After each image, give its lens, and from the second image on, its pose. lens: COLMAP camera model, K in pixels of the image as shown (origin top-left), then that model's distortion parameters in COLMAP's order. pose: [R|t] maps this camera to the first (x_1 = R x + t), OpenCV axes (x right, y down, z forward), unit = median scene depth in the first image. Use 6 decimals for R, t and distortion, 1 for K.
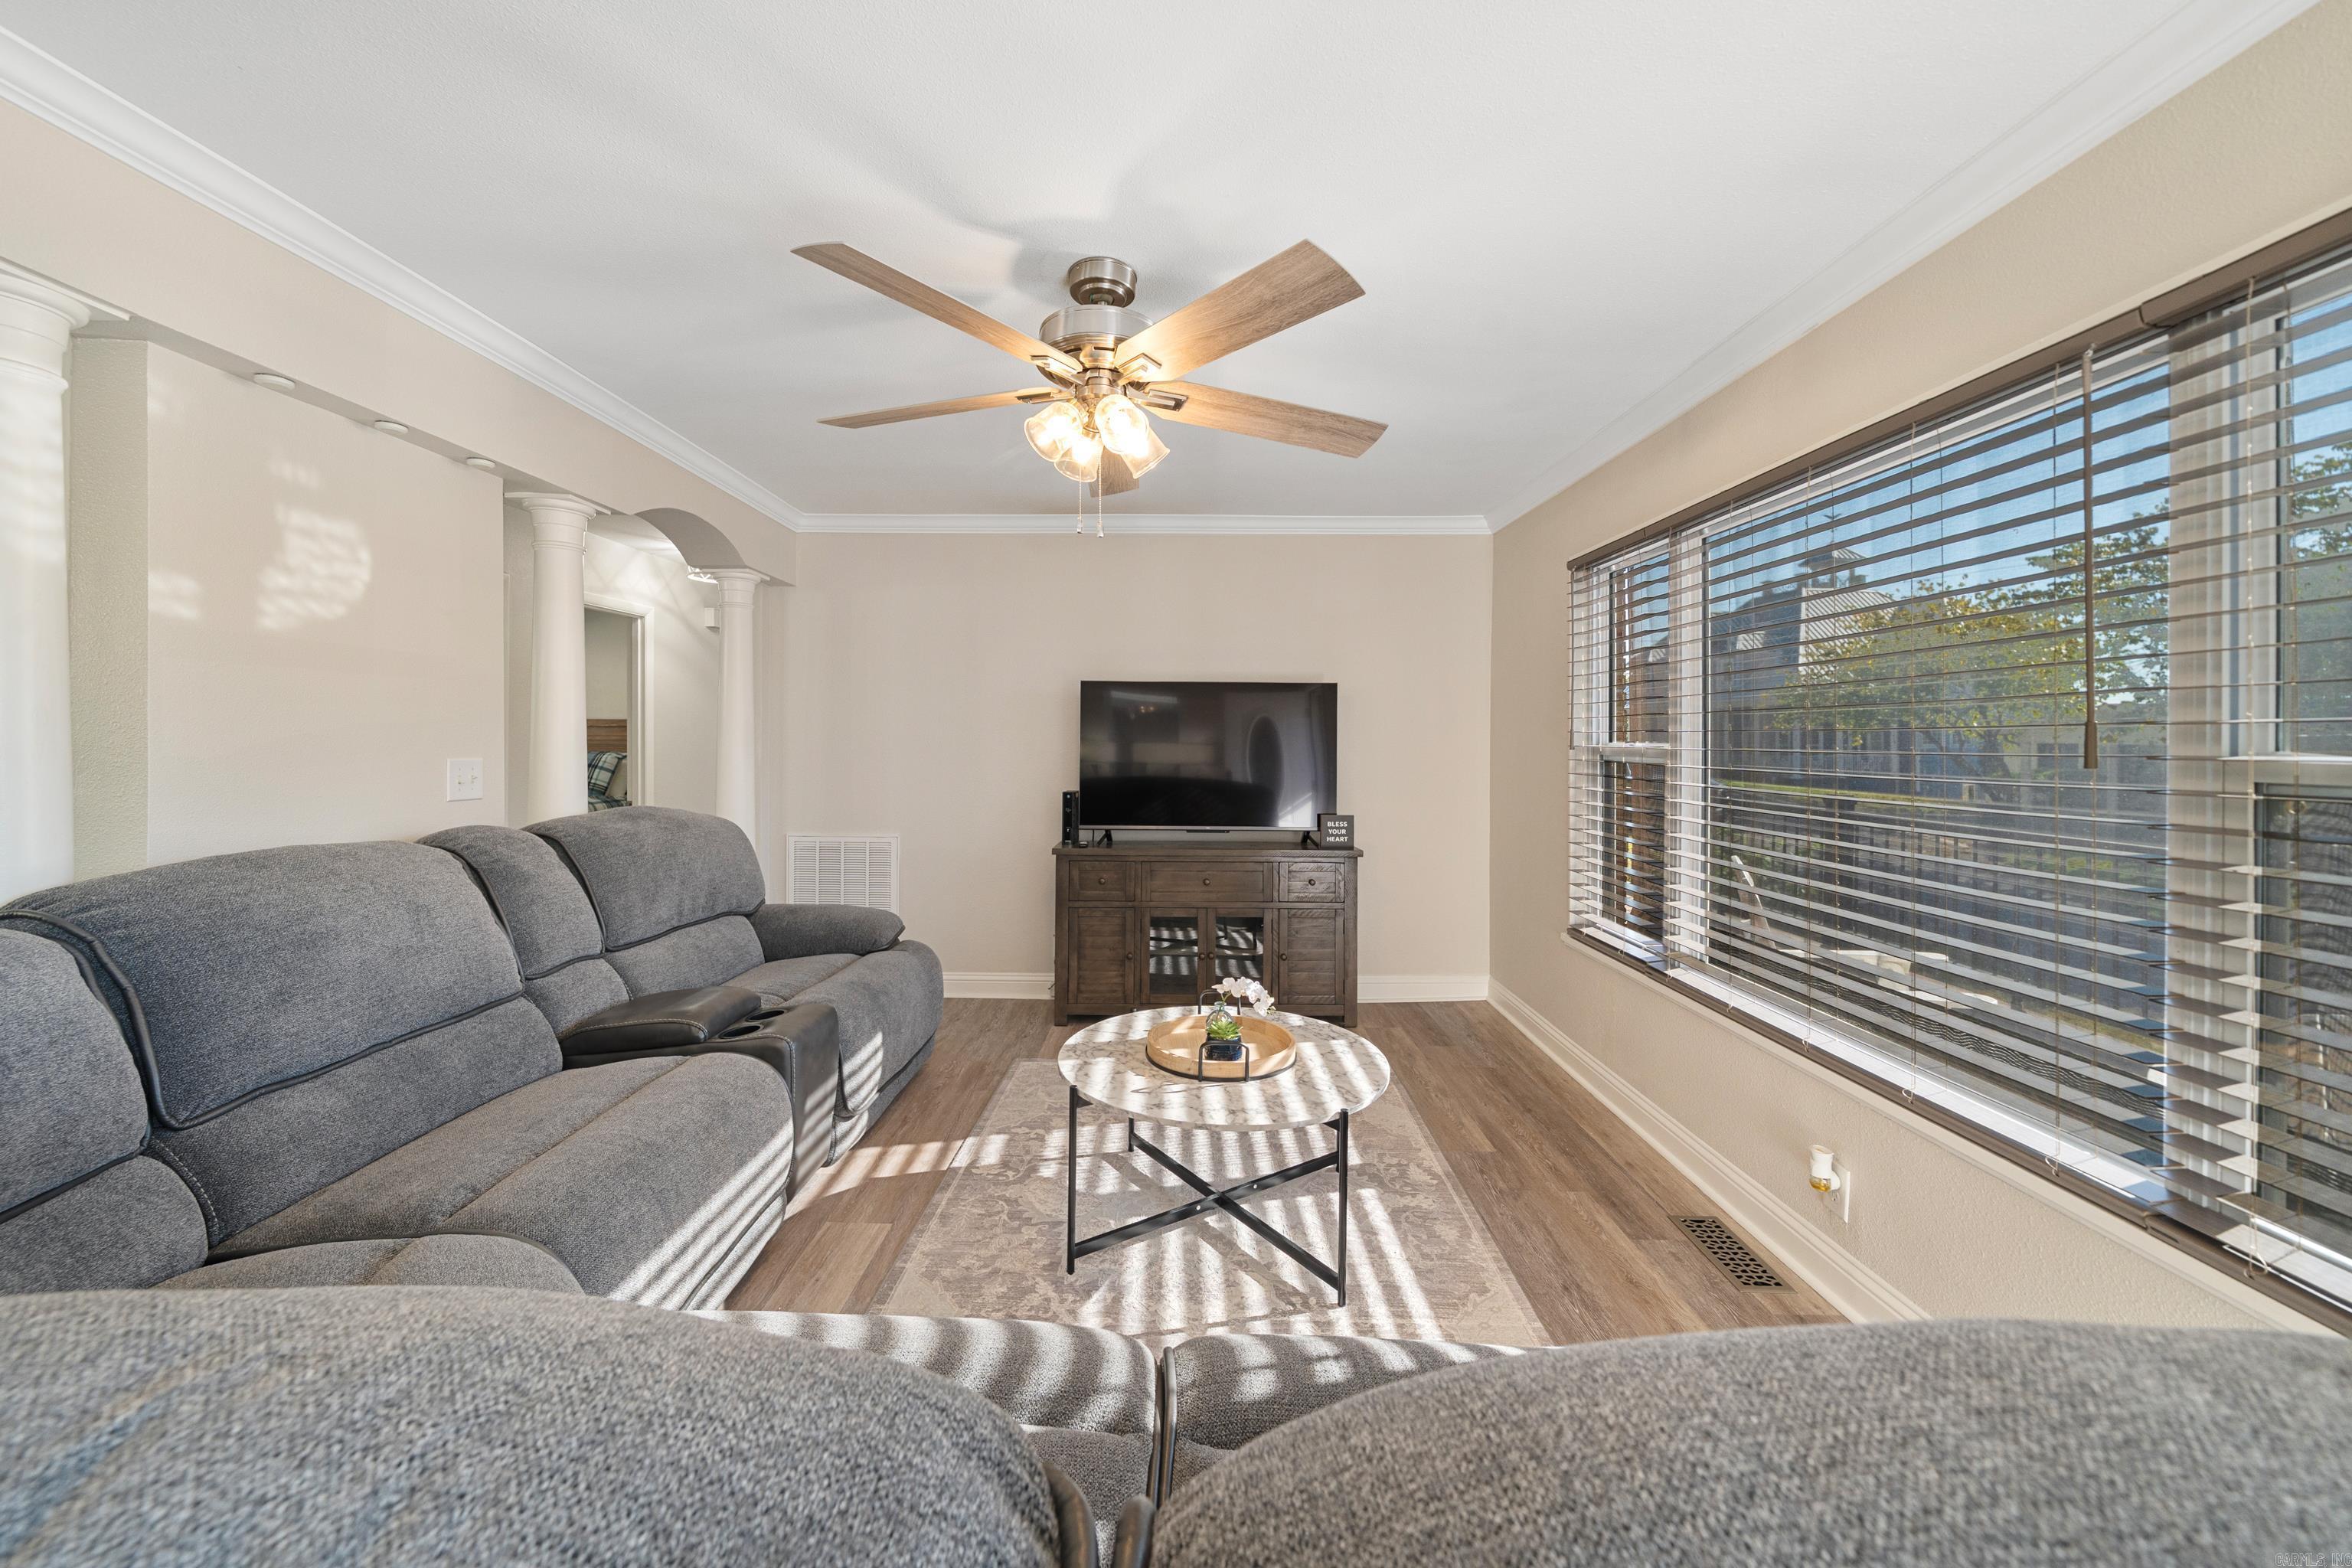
lens RADIAL K [[863.2, 0, 1173.5], [0, 863.2, 747.1], [0, 0, 1]] dist [-0.019385, 0.004332]
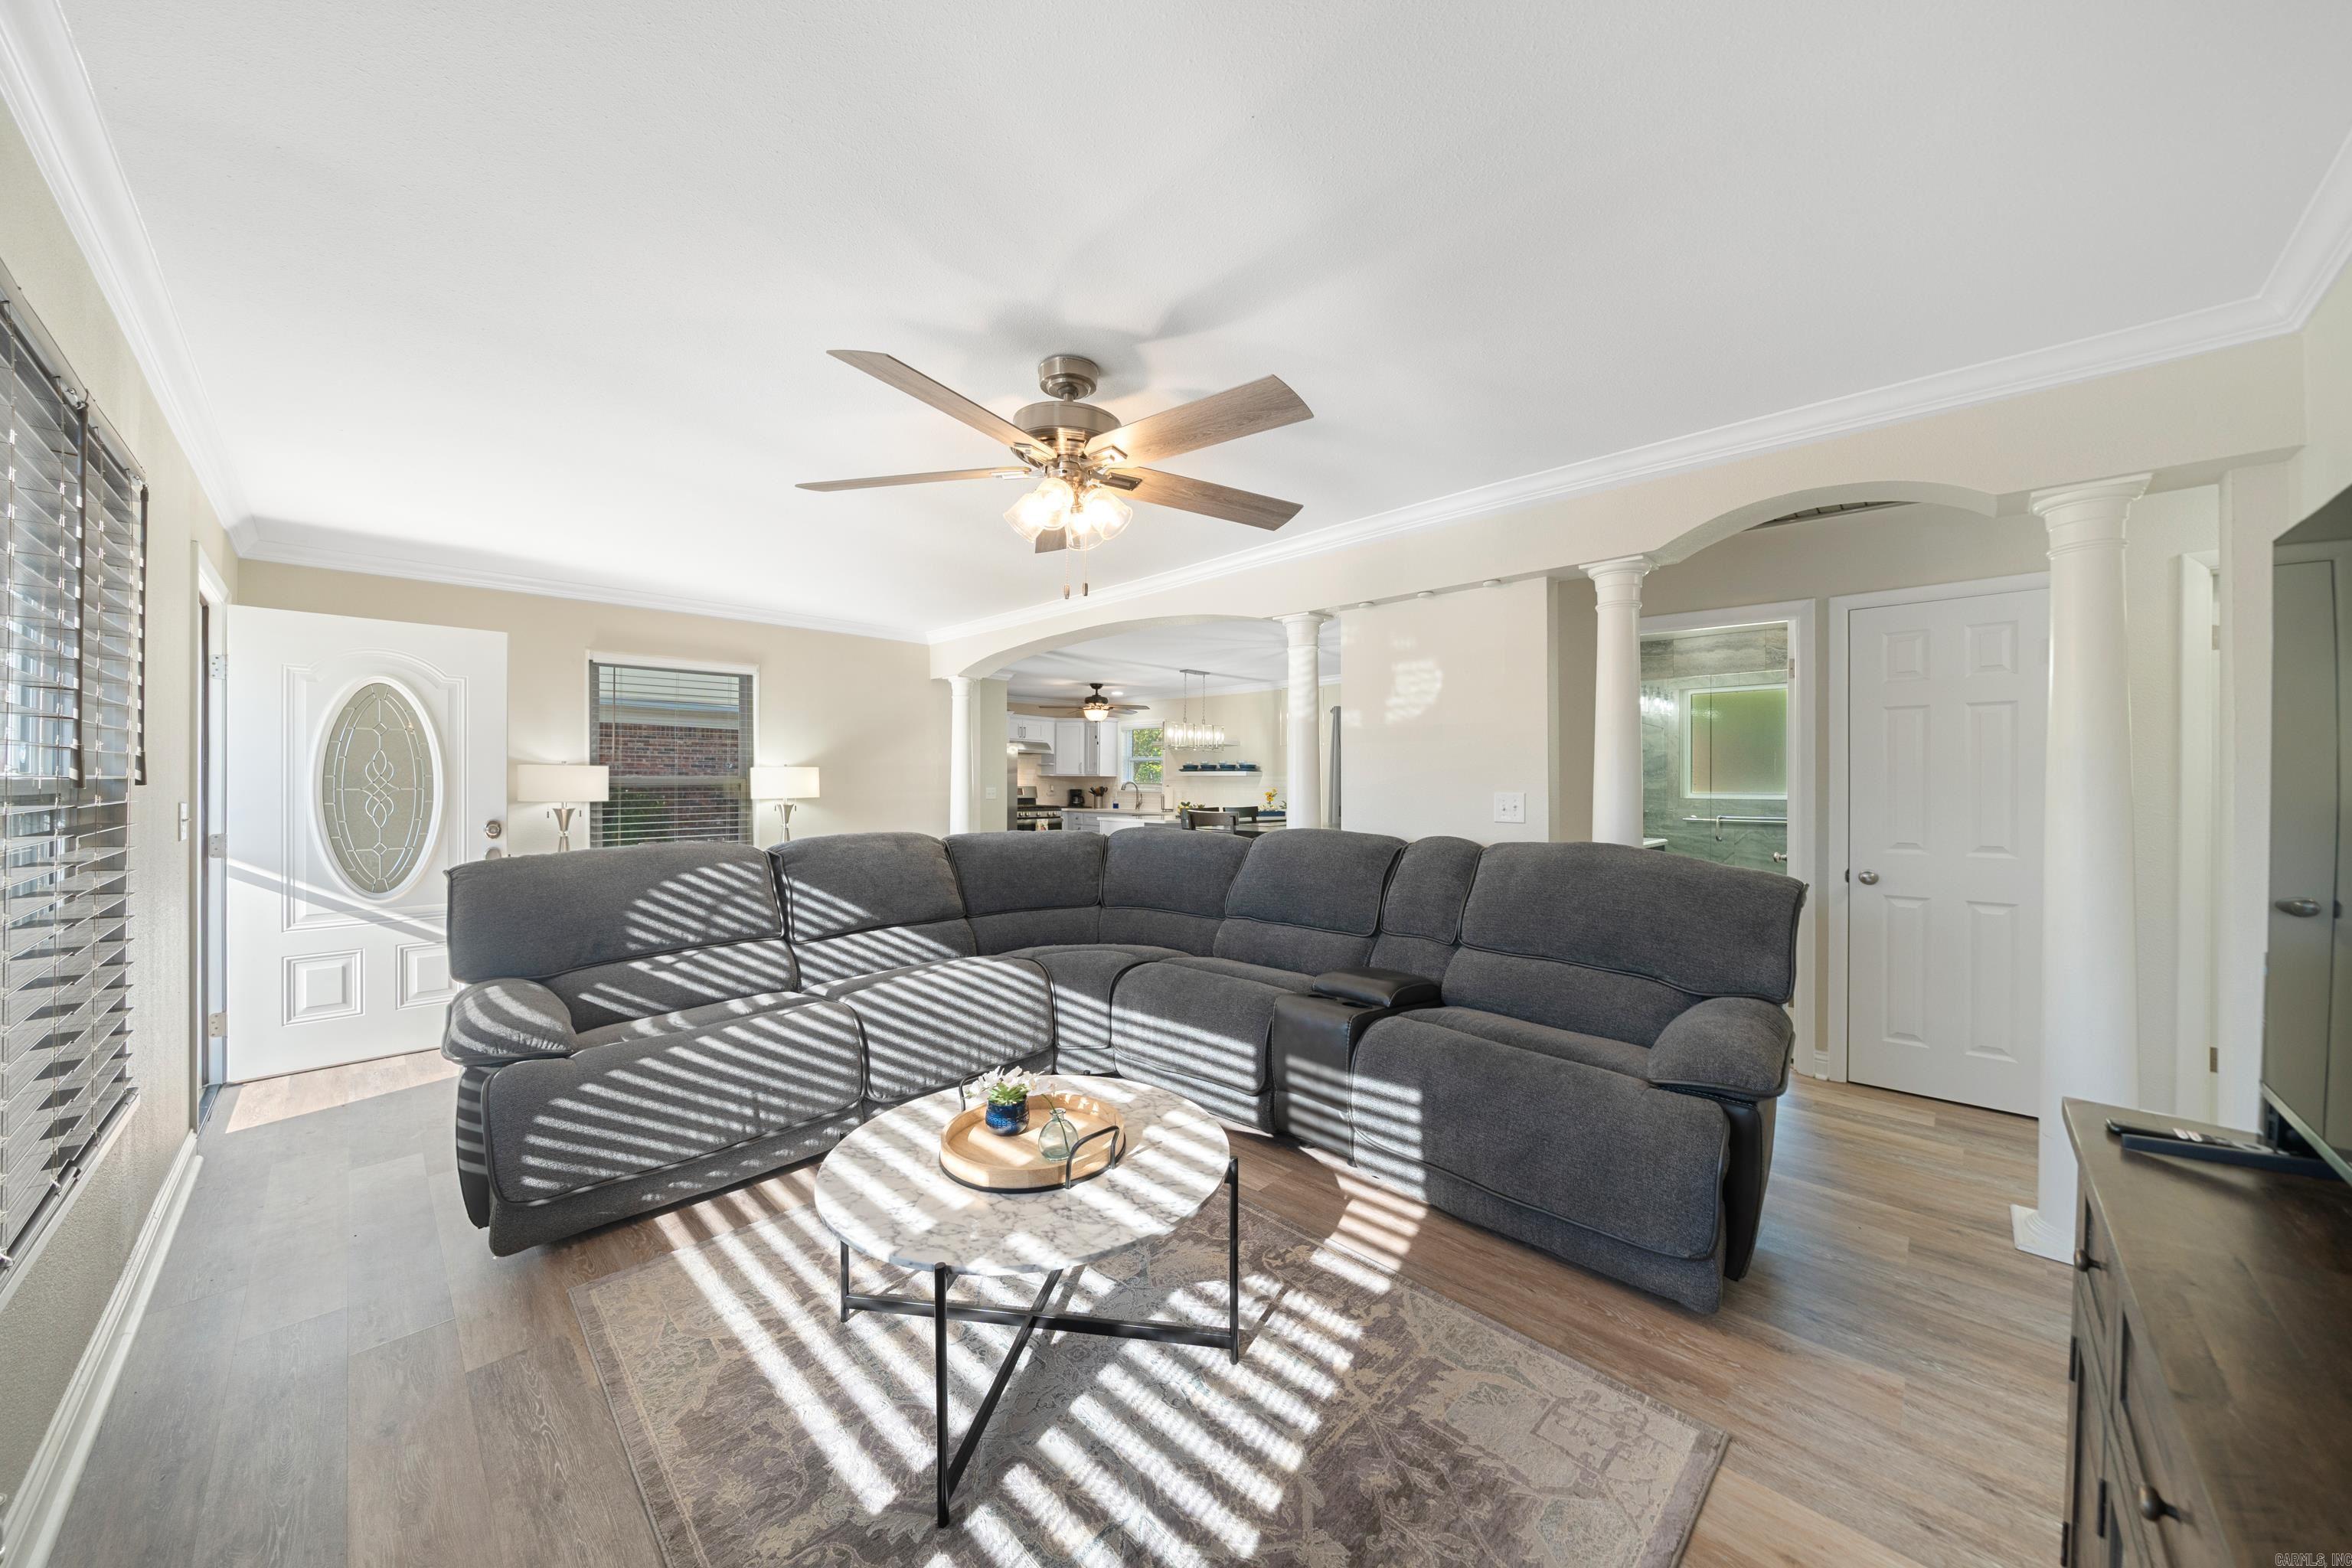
lens RADIAL K [[806.0, 0, 1196.6], [0, 806.0, 784.0], [0, 0, 1]] dist [0.000727, 0.000078]
pose [[-0.684476, -0.011142, -0.728951, 0.575678], [-0.019374, 0.999808, 0.002911, 0.000600], [0.728778, 0.016115, -0.684560, 1.779514]]
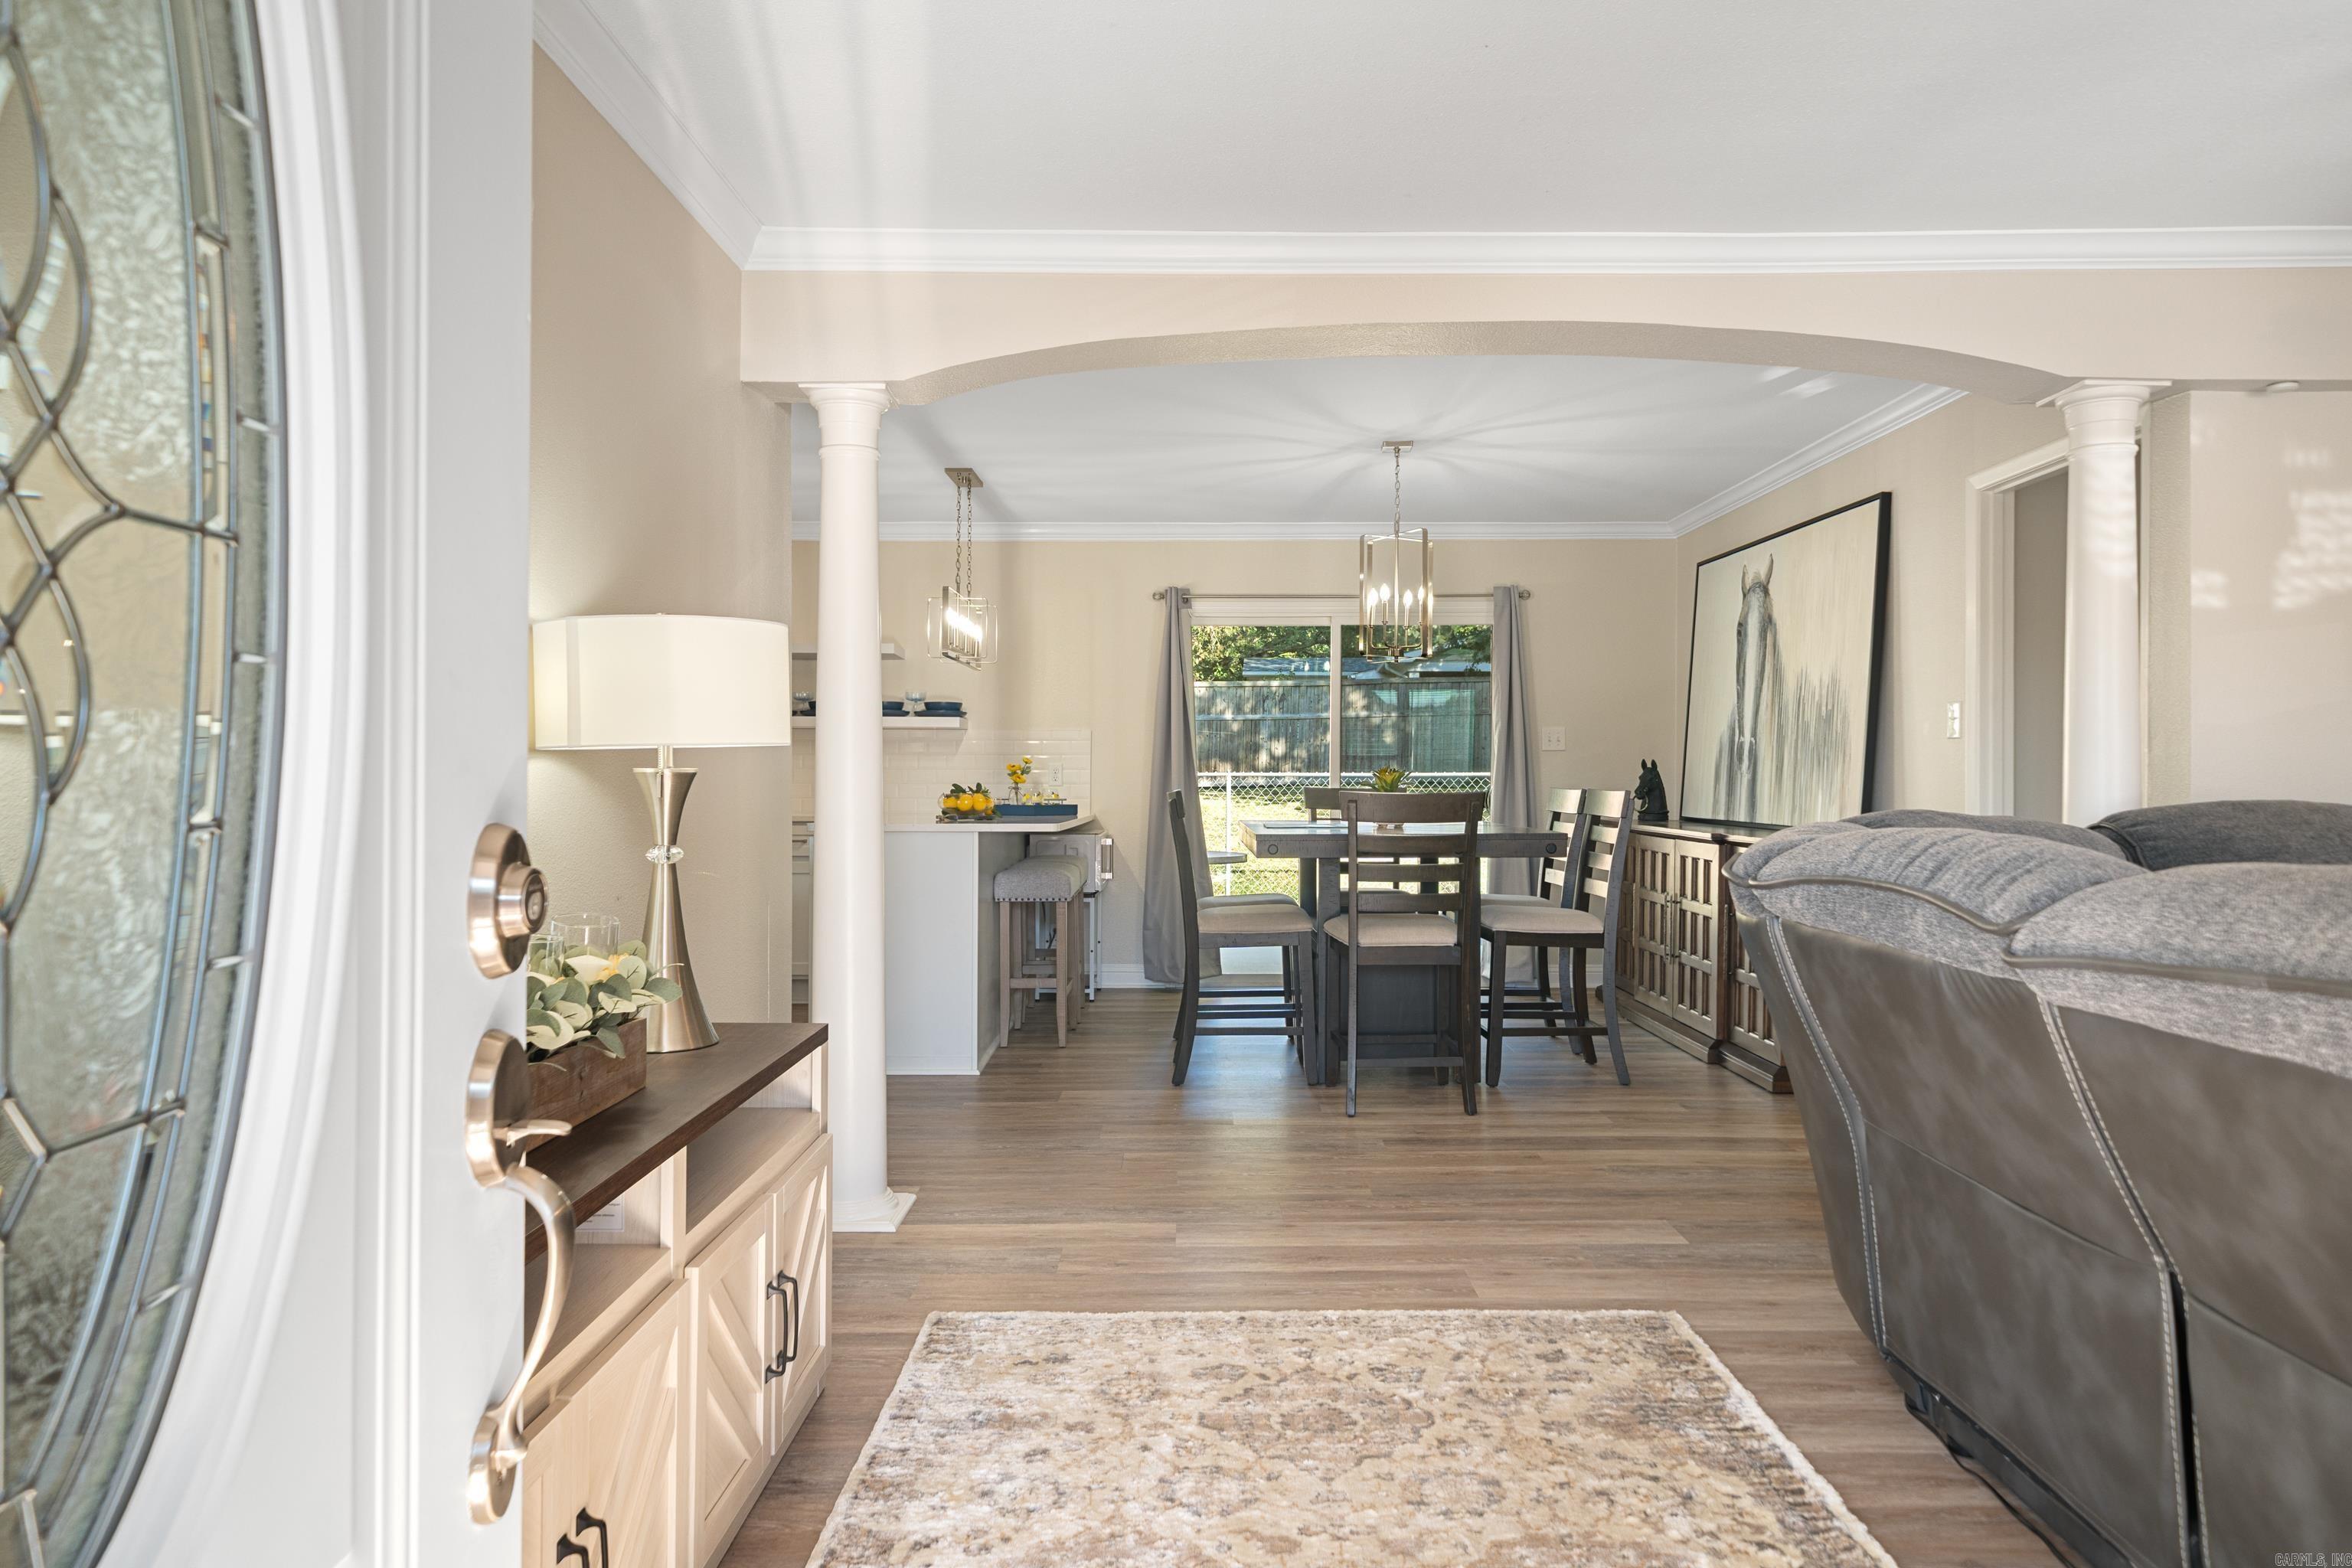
lens RADIAL K [[1495.7, 0, 1177.2], [0, 1495.7, 781.1], [0, 0, 1]] dist [-0.003868, 0.001009]
pose [[-0.012542, 0.000396, -0.999921, 0.798804], [-0.009198, 0.999958, 0.000511, 0.088307], [0.999879, 0.009204, -0.012538, -0.366009]]
